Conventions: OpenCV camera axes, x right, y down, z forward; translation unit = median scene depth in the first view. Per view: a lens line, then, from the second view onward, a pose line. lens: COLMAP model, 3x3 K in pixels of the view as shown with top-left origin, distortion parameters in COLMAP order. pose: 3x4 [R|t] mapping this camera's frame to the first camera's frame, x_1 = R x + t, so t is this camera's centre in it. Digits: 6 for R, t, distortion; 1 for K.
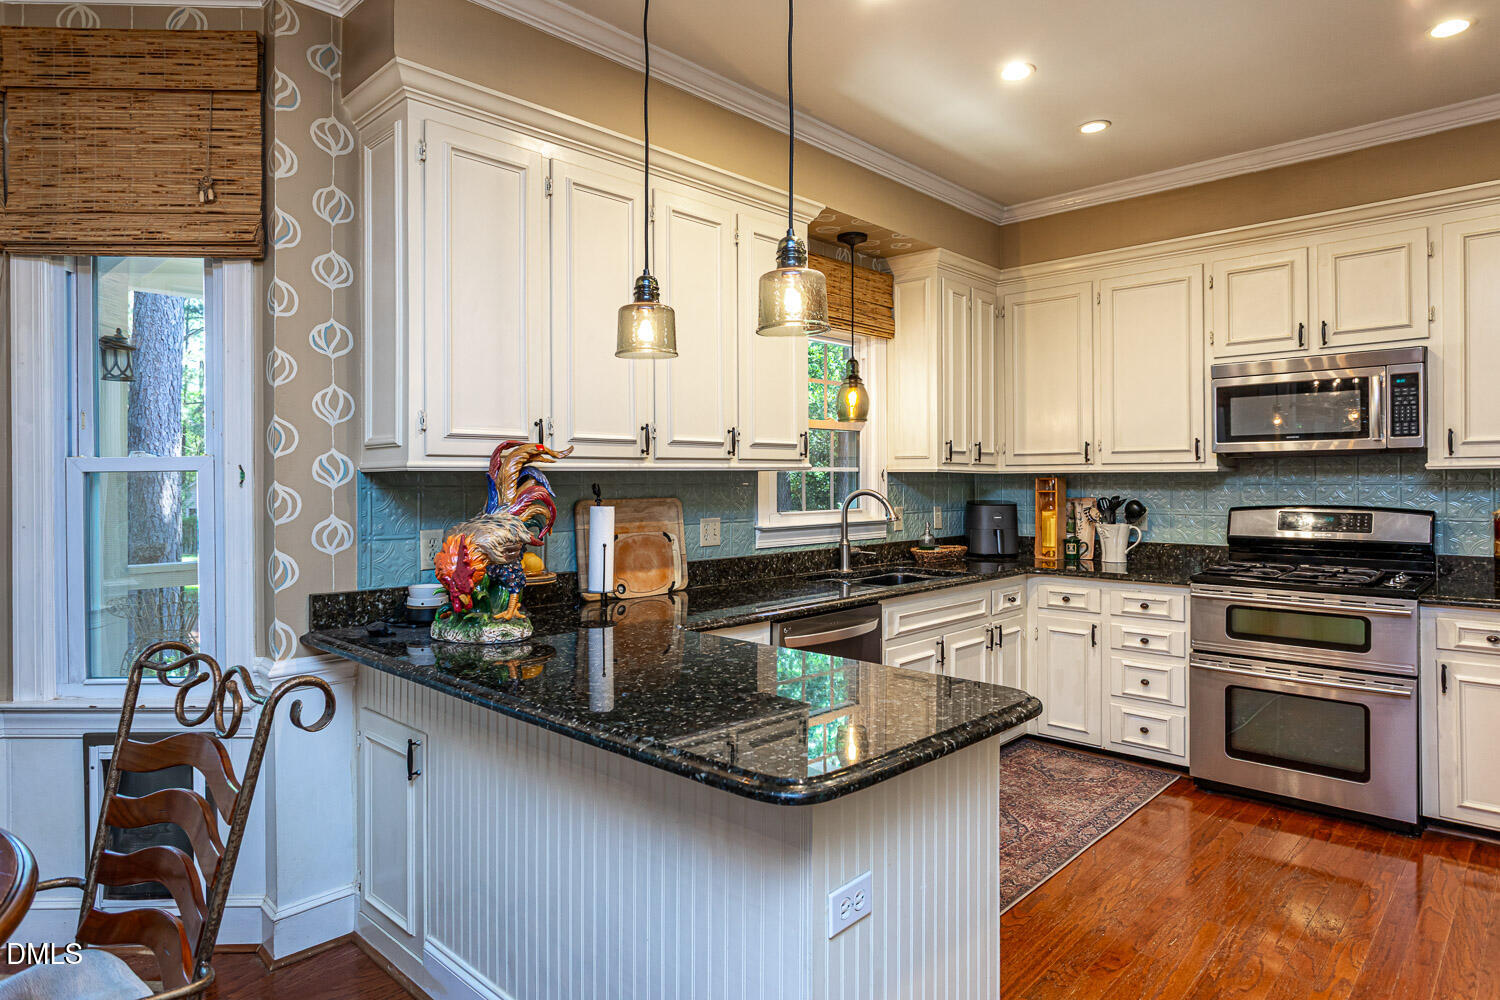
lens RADIAL K [[868.4, 0, 741.2], [0, 868.4, 486.4], [0, 0, 1]] dist [-0.003450, 0.000419]
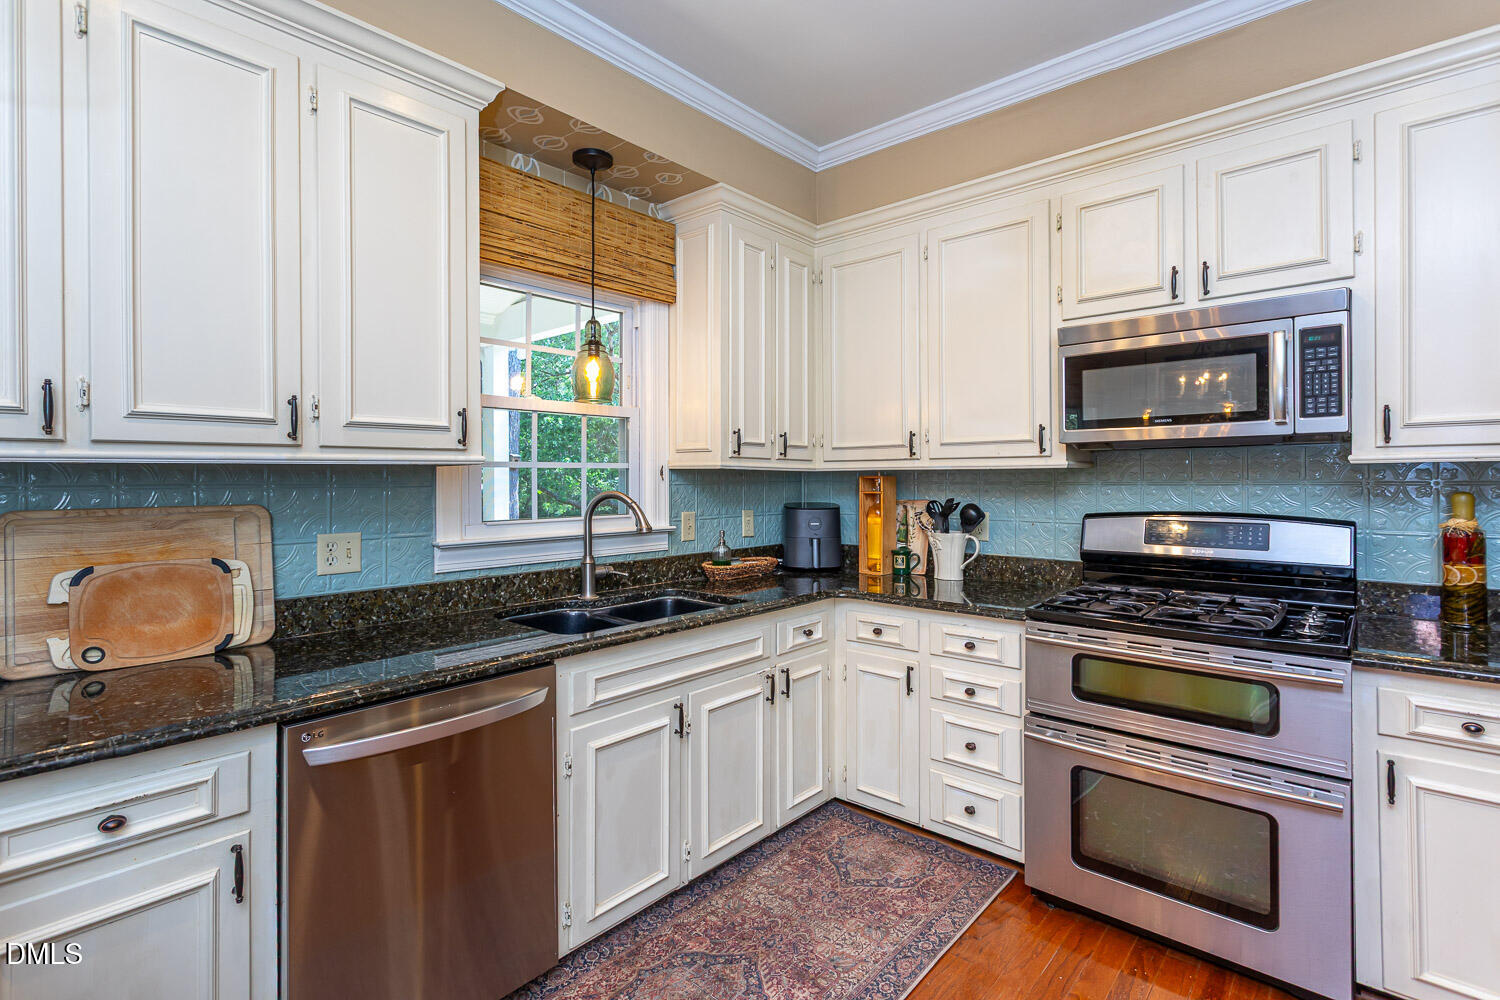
lens RADIAL K [[715.1, 0, 736.1], [0, 715.1, 483.7], [0, 0, 1]] dist [0.000209, -0.000365]
pose [[0.999552, 0.000146, 0.029930, 0.243153], [-0.000120, 1.000000, -0.000879, -0.002353], [-0.029930, 0.000875, 0.999552, 0.384976]]
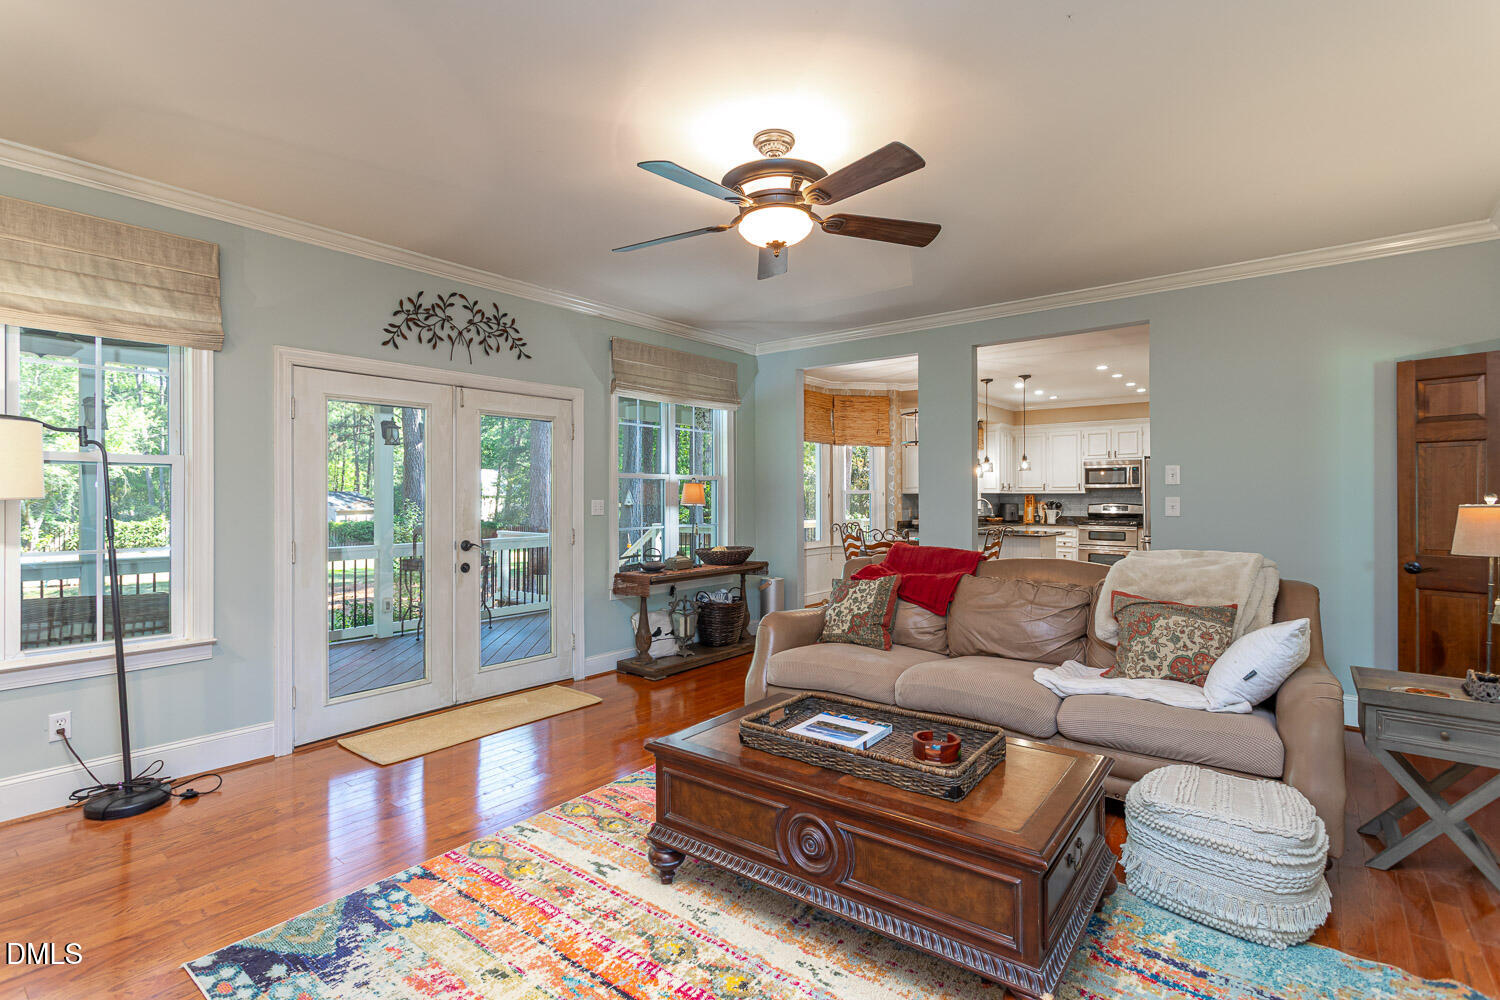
lens RADIAL K [[704.5, 0, 740.9], [0, 704.5, 495.3], [0, 0, 1]] dist [-0.000577, 0.000473]
pose [[0.996679, 0.003135, 0.081373, -1.016340], [-0.002698, 0.999981, -0.005485, 0.009126], [-0.081389, 0.005247, 0.996669, -1.632983]]
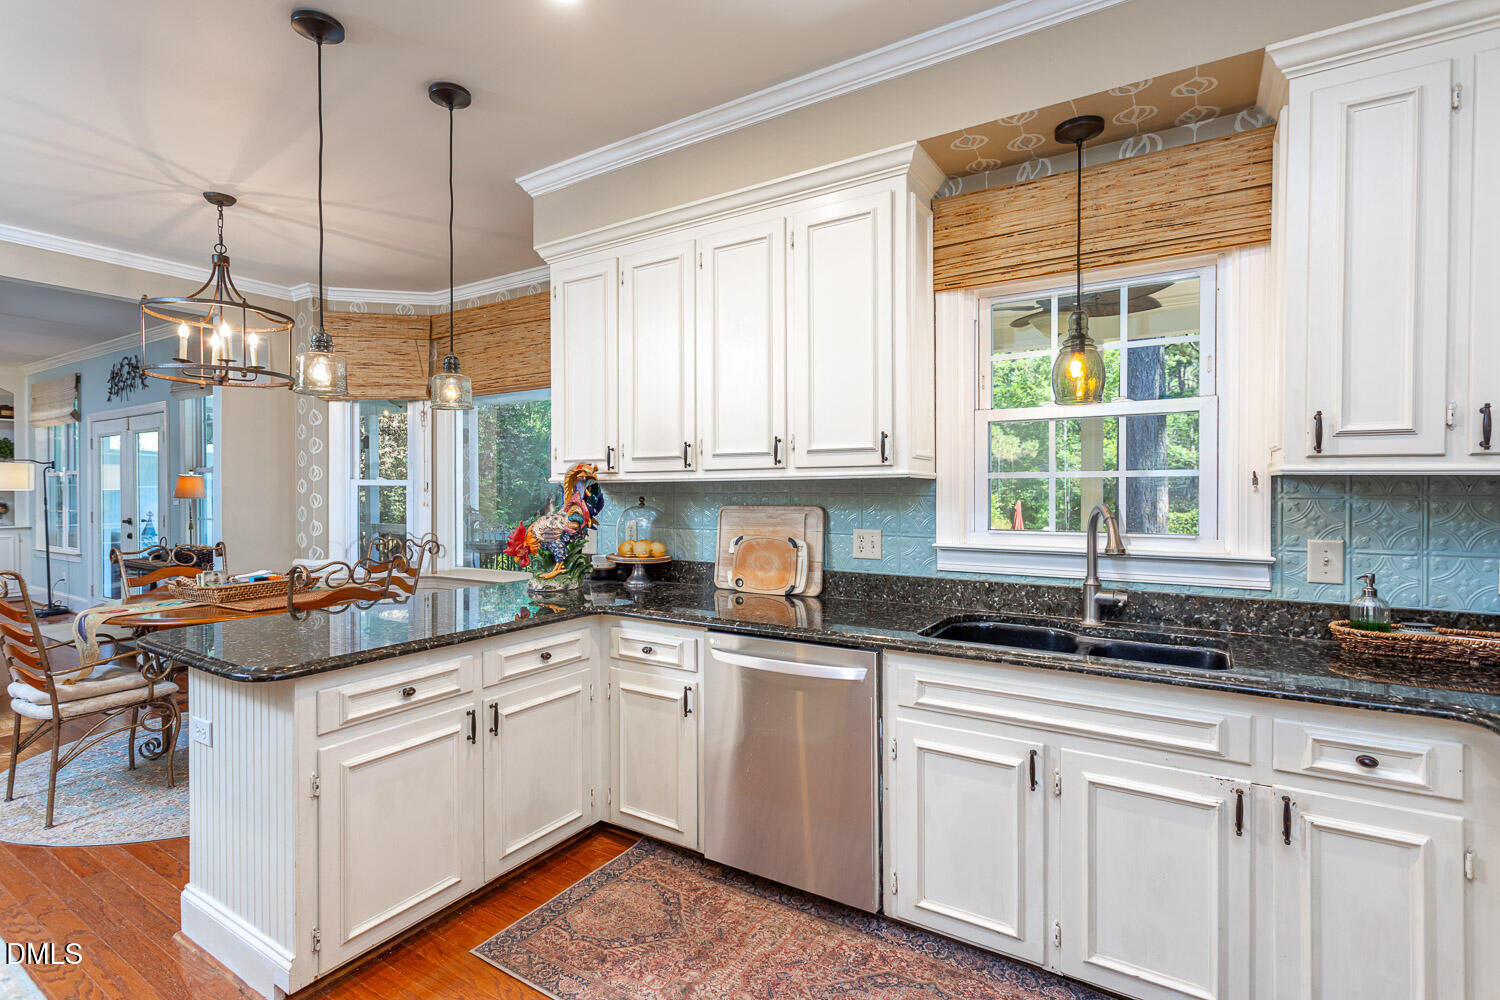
lens RADIAL K [[717.9, 0, 750.0], [0, 717.9, 500.0], [0, 0, 1]] dist [0.000553, 0.000311]
pose [[0.199369, 0.015947, -0.979795, 0.647009], [-0.007812, 0.999862, 0.014684, -0.005339], [0.979893, 0.004726, 0.199466, 0.660408]]
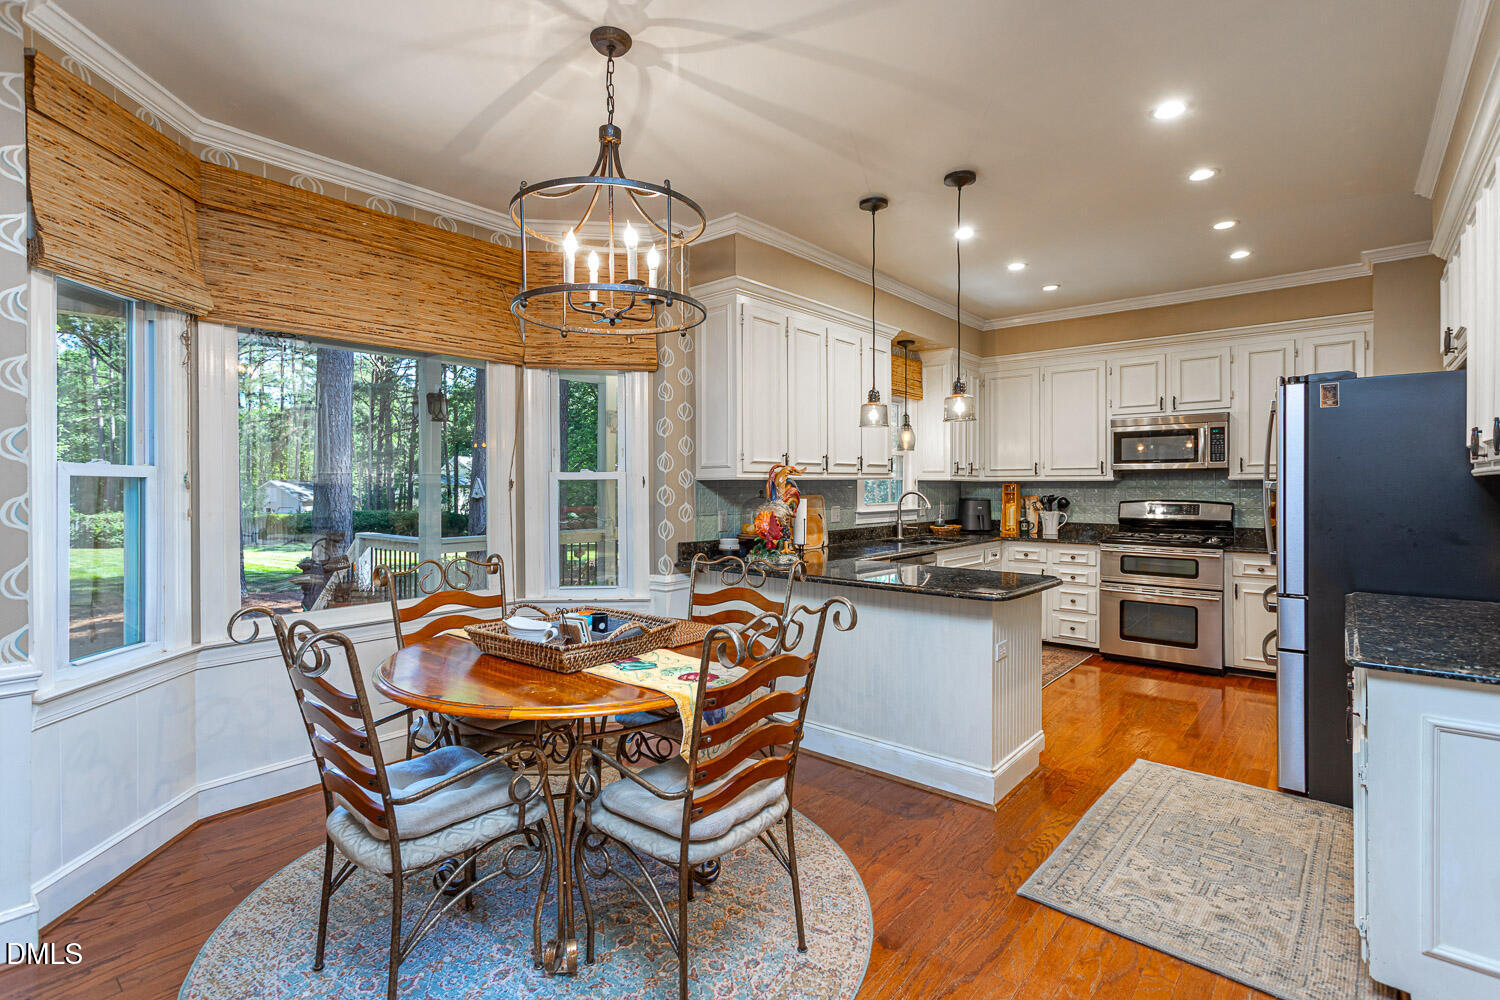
lens RADIAL K [[704.5, 0, 740.9], [0, 704.5, 495.3], [0, 0, 1]] dist [-0.000577, 0.000473]
pose [[0.998578, 0.001557, 0.053278, -0.277974], [-0.001950, 0.999971, 0.007325, 0.003647], [-0.053266, -0.007419, 0.998553, -0.377882]]
